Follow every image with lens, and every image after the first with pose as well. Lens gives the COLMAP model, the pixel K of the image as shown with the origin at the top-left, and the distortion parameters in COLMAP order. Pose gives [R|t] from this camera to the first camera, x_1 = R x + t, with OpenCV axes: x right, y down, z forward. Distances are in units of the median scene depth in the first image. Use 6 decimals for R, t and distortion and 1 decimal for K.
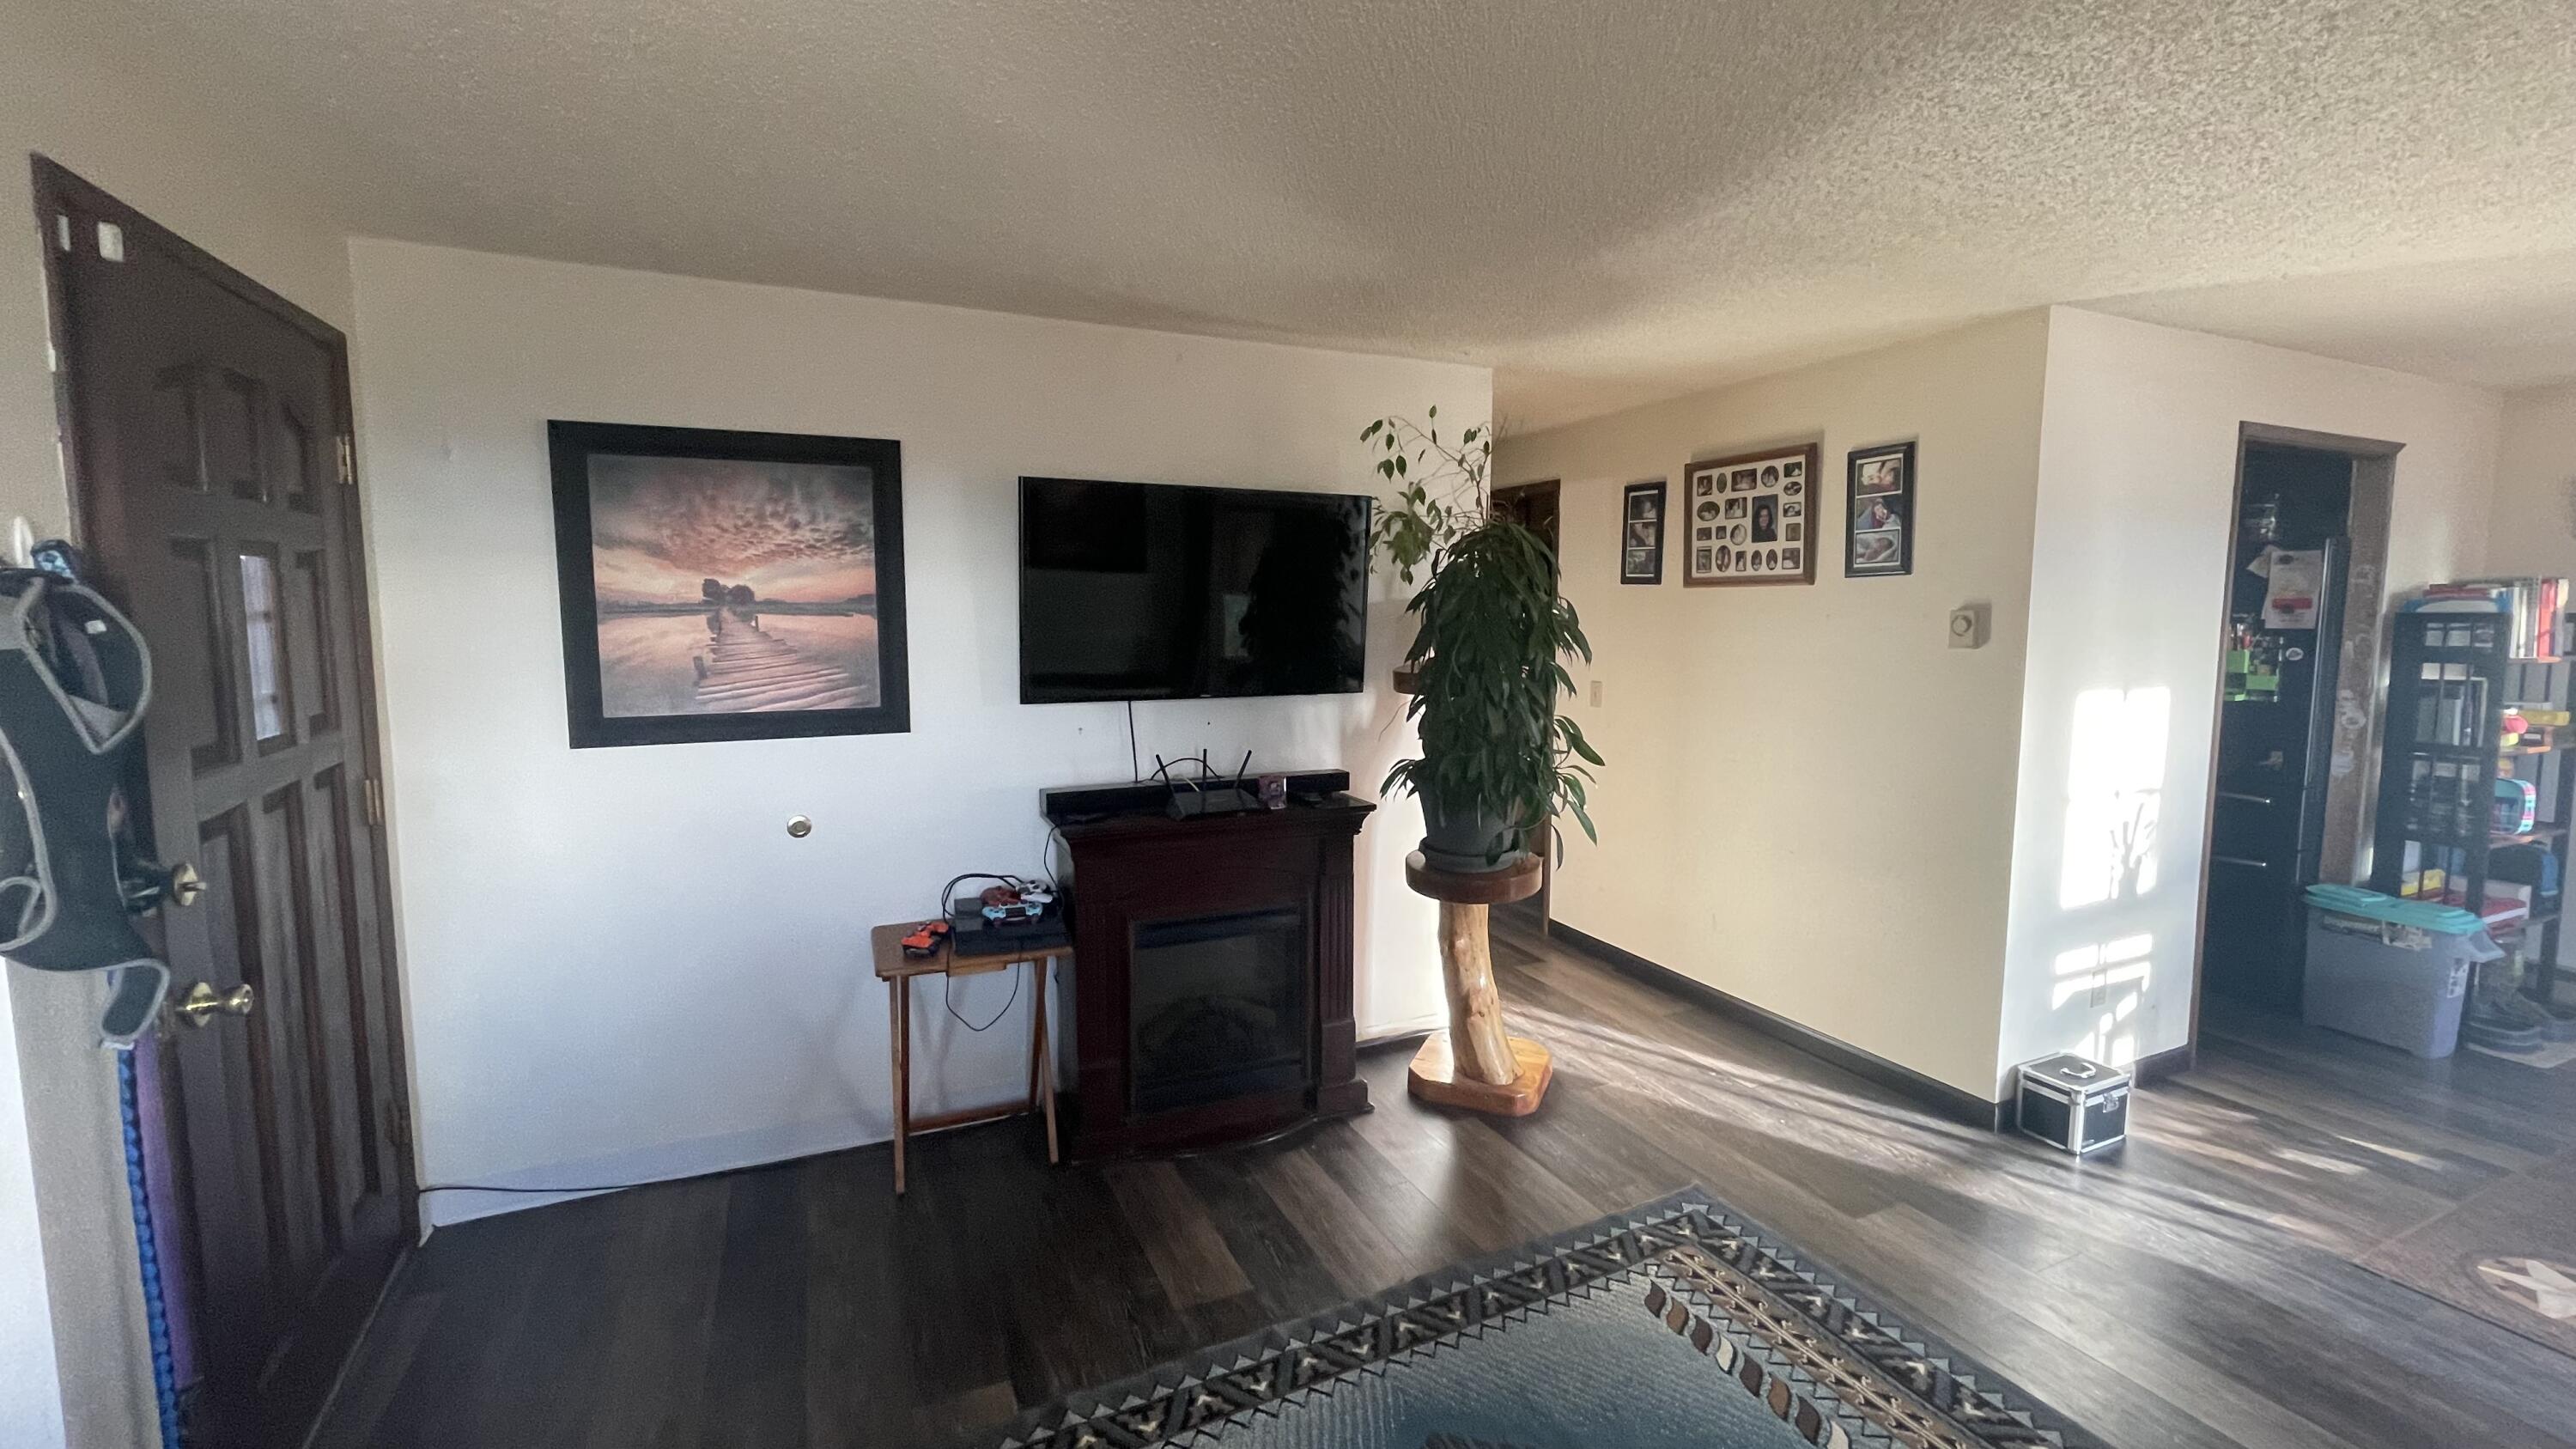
lens RADIAL K [[1042.5, 0, 1283.9], [0, 1042.5, 708.2], [0, 0, 1]] dist [-0.005867, 0.000827]
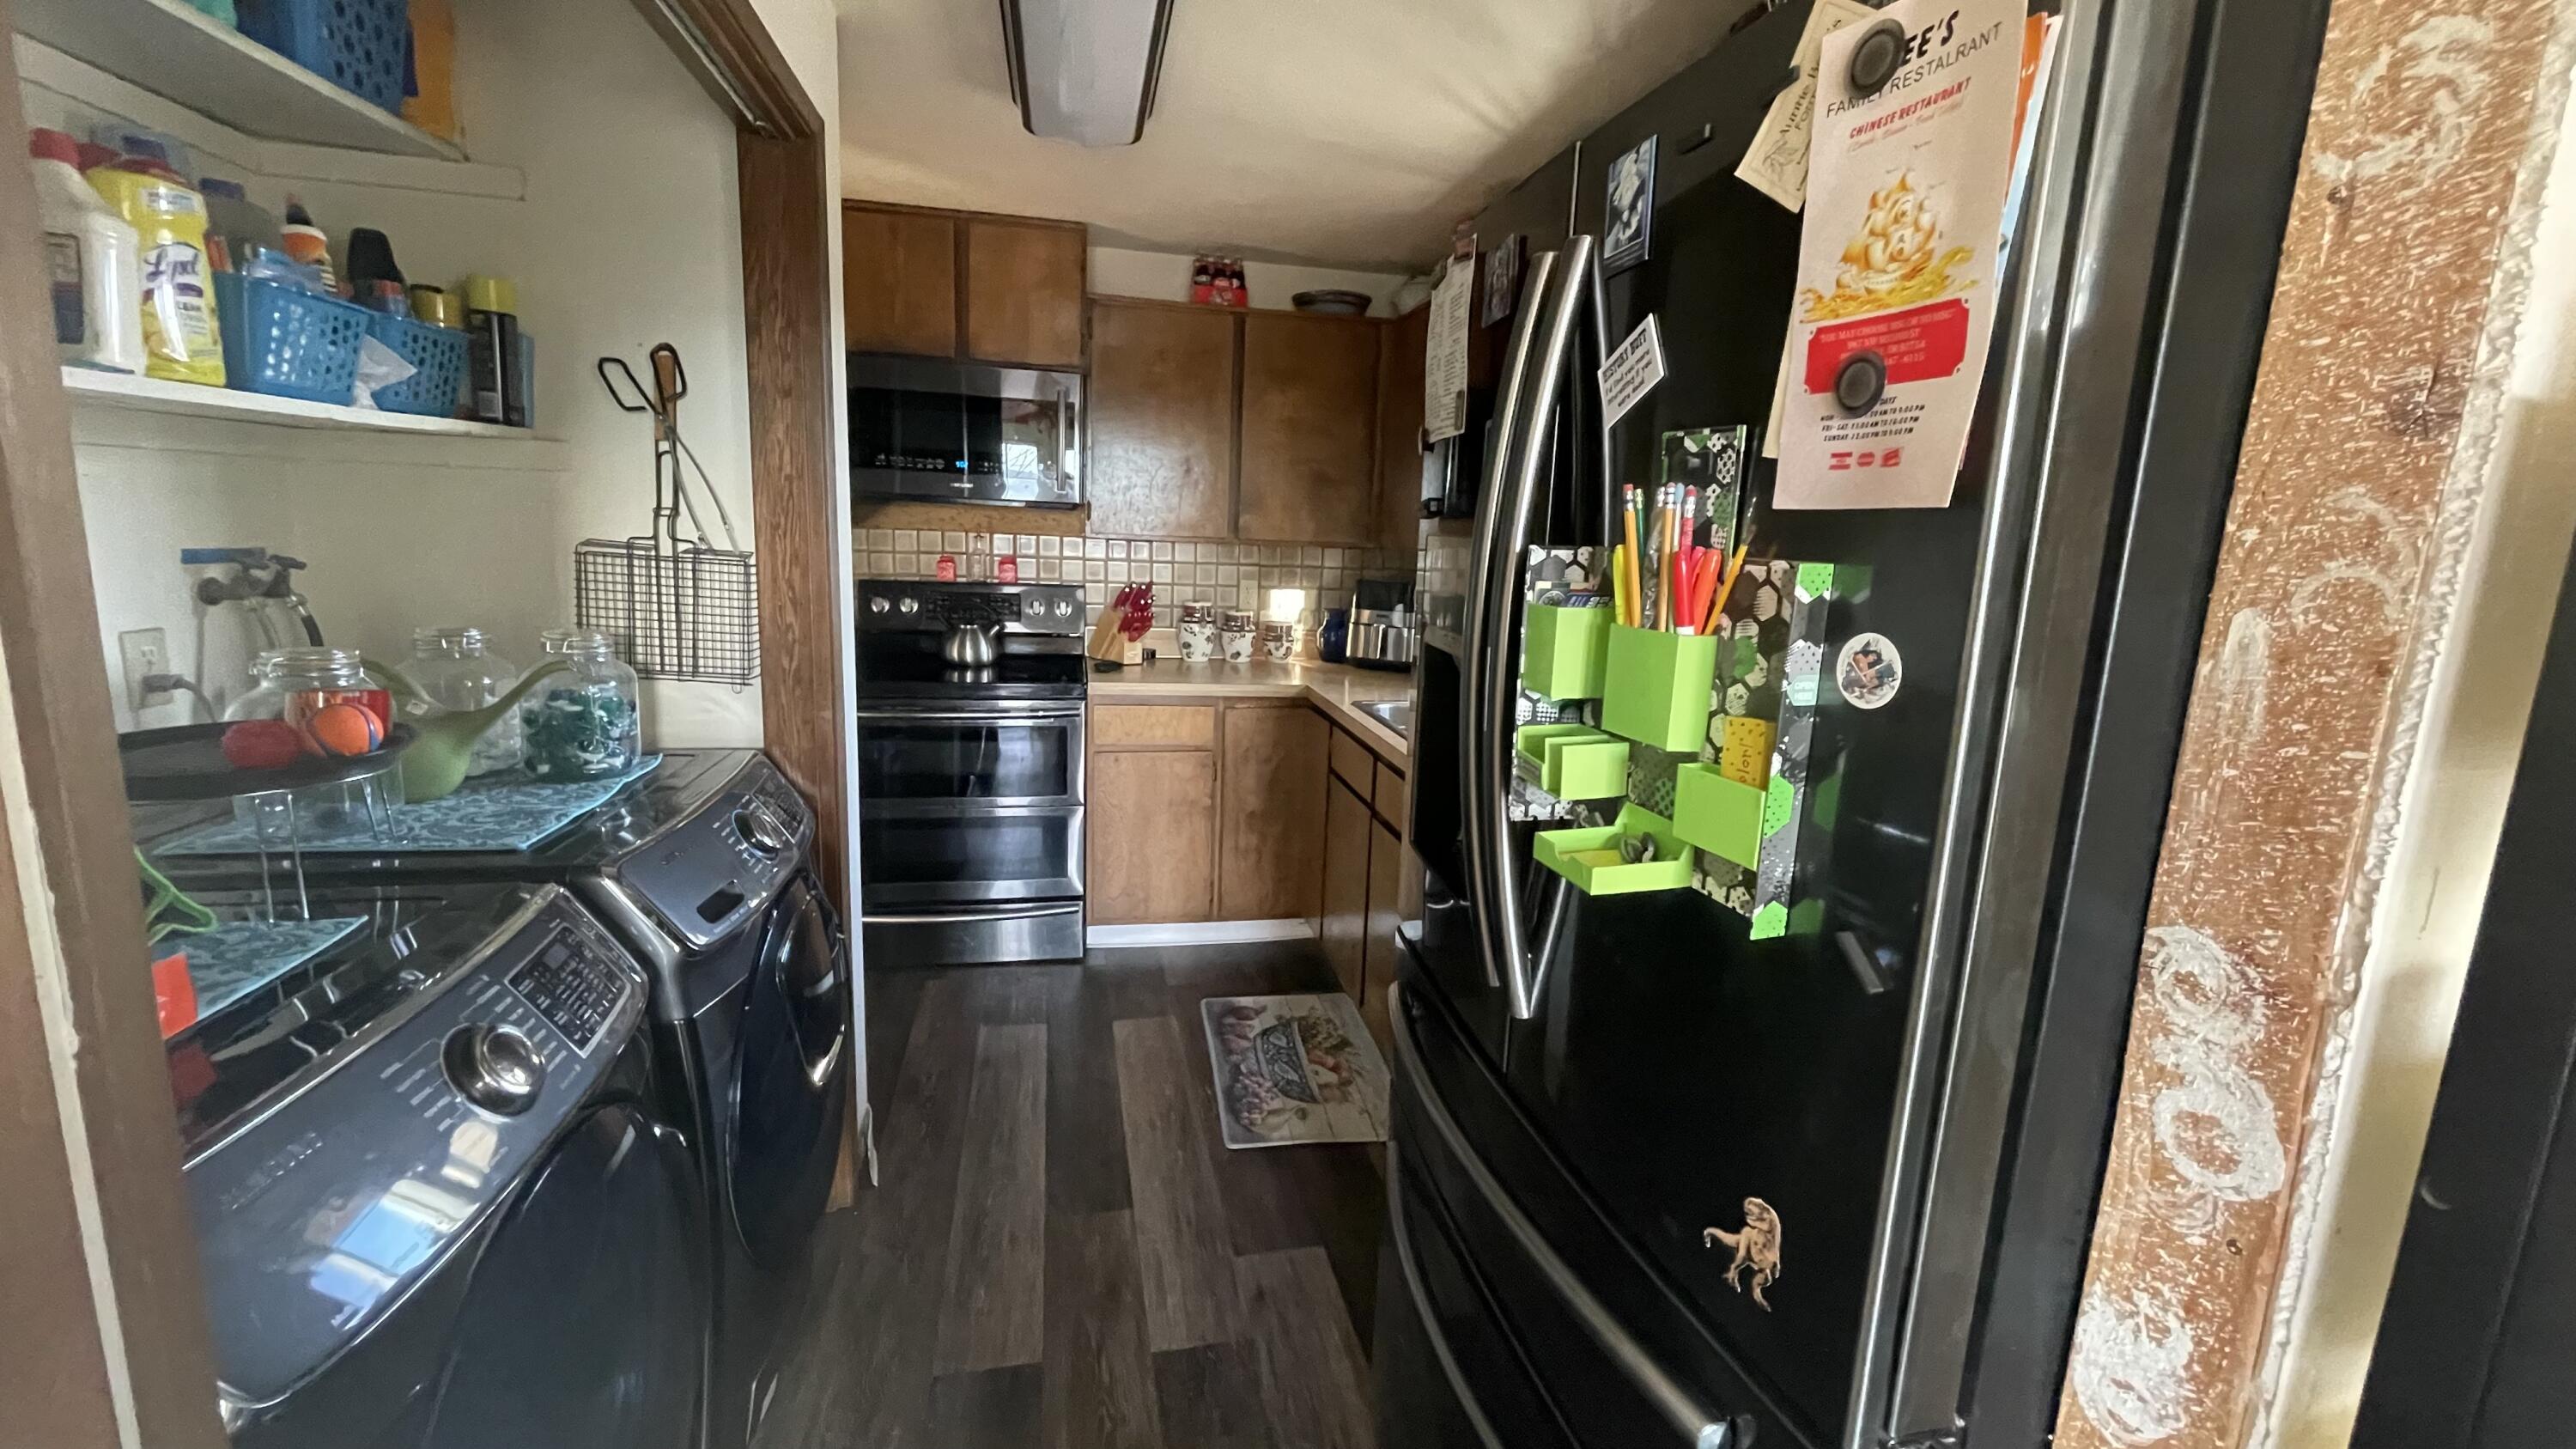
lens RADIAL K [[1042.5, 0, 1287.1], [0, 1042.5, 707.0], [0, 0, 1]] dist [-0.005867, 0.000827]
pose [[0.974329, 0.077795, -0.211261, 0.968354], [-0.062516, 0.994985, 0.078075, -0.056334], [0.216276, -0.062864, 0.974306, 0.865089]]
